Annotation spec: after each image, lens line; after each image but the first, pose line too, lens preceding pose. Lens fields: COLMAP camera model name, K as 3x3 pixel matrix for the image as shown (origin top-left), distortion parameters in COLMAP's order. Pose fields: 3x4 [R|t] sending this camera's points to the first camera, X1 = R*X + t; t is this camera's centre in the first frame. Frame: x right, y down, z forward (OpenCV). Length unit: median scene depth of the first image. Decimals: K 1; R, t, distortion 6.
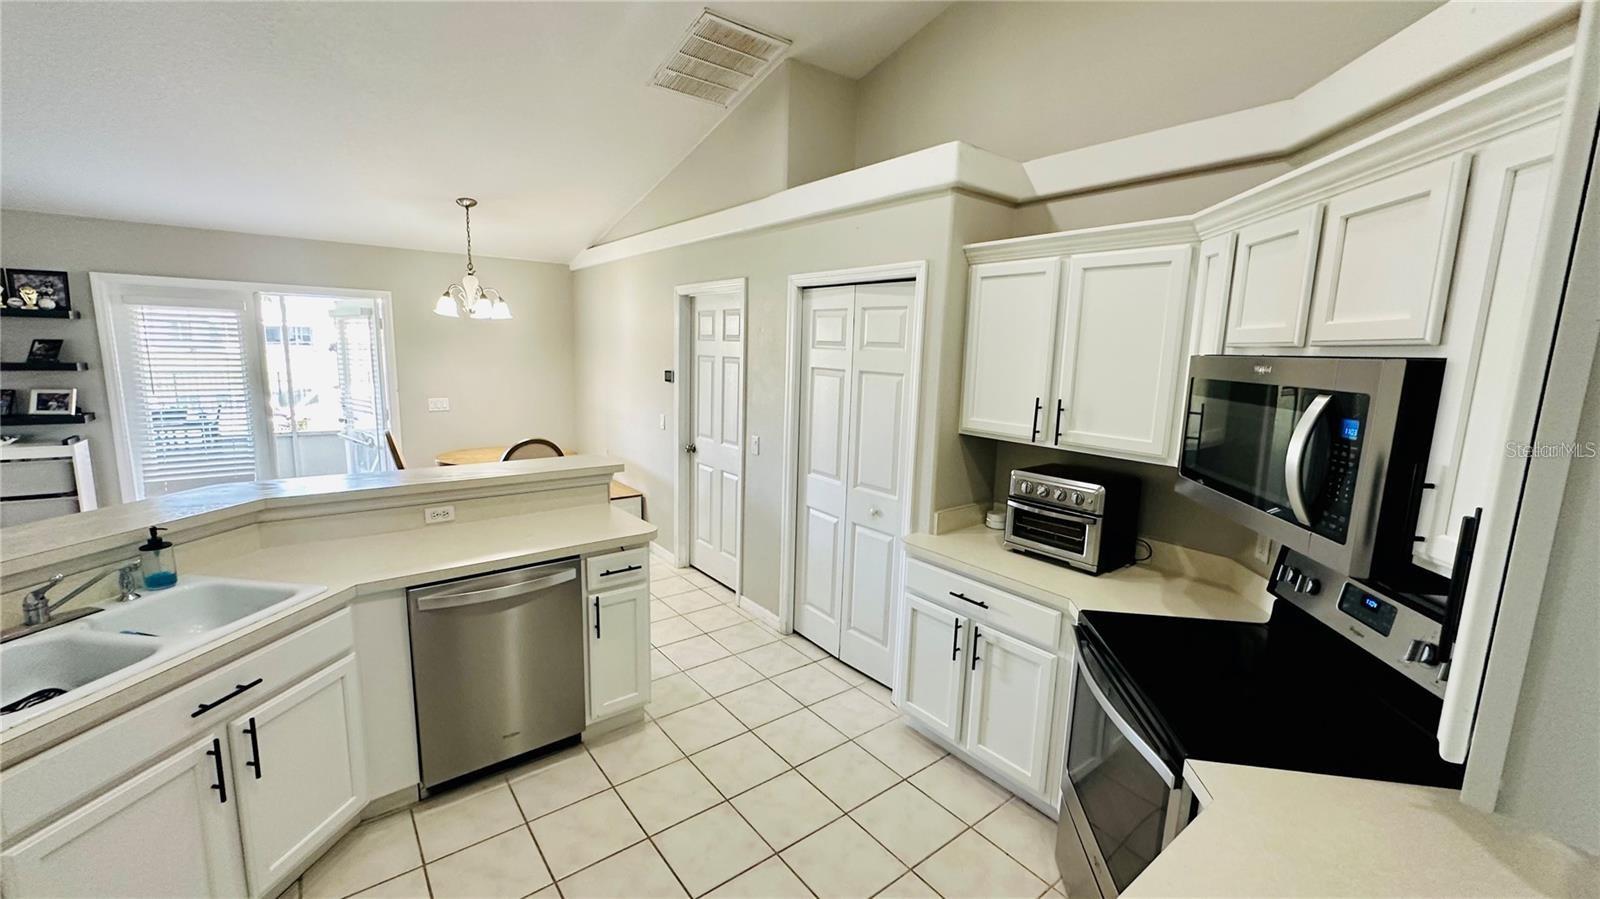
lens RADIAL K [[642.6, 0, 800.0], [0, 642.6, 449.5], [0, 0, 1]] dist [-0.001509, -0.000160]
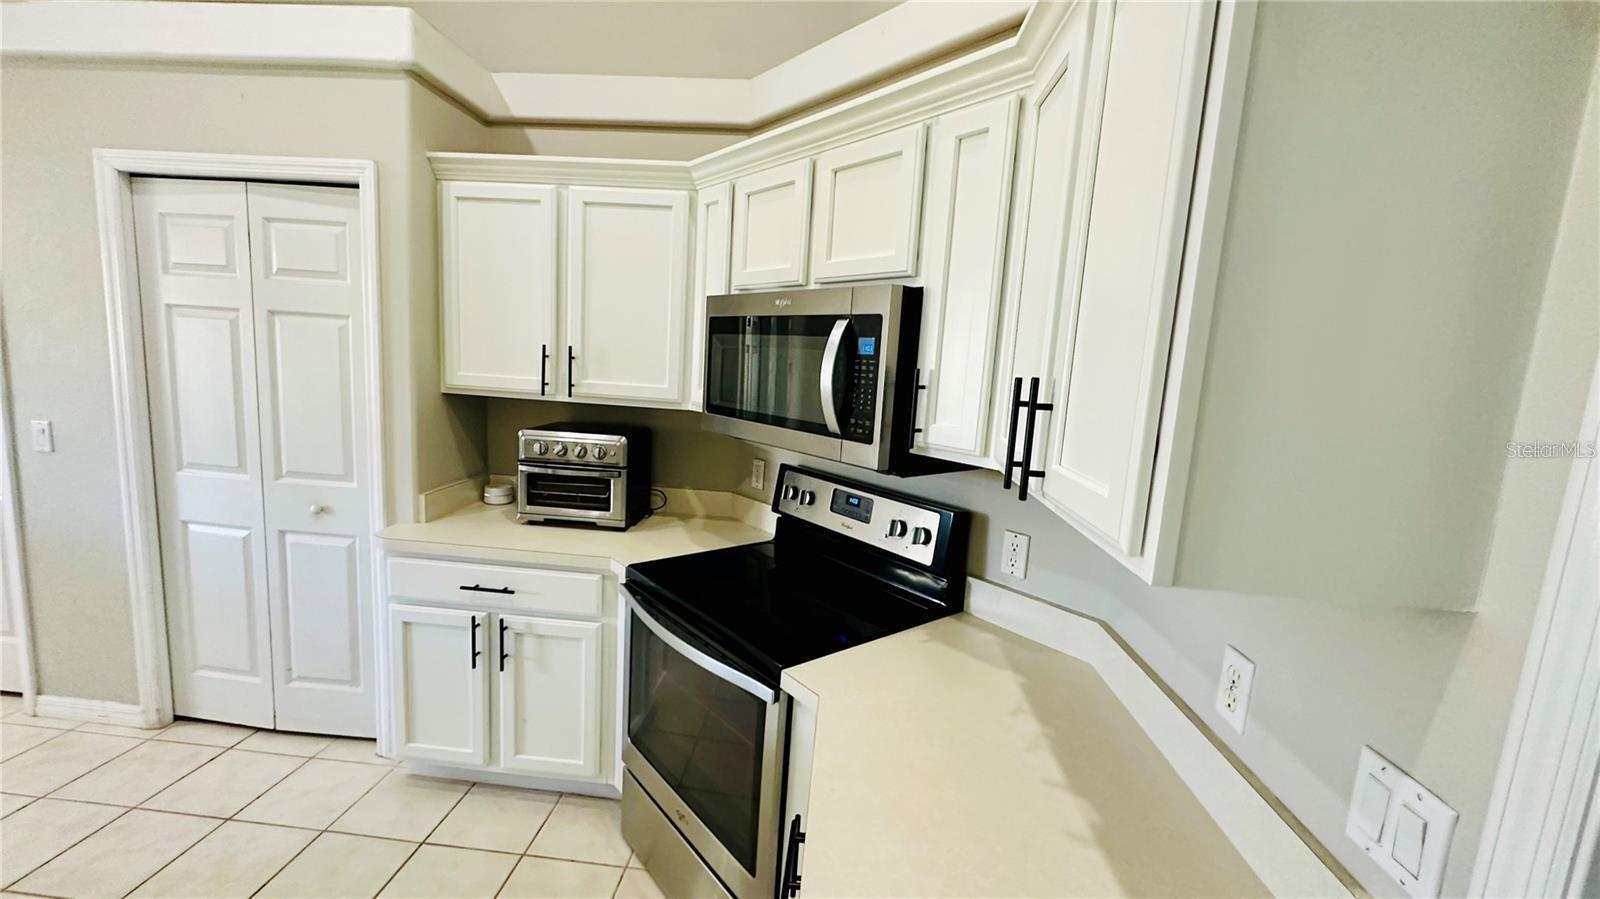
lens RADIAL K [[642.6, 0, 800.0], [0, 642.6, 449.5], [0, 0, 1]] dist [-0.001509, -0.000160]
pose [[0.673644, -0.090133, 0.733539, -0.052759], [0.075760, 0.995729, 0.052775, 0.042307], [-0.735163, 0.020021, 0.677595, 0.145493]]
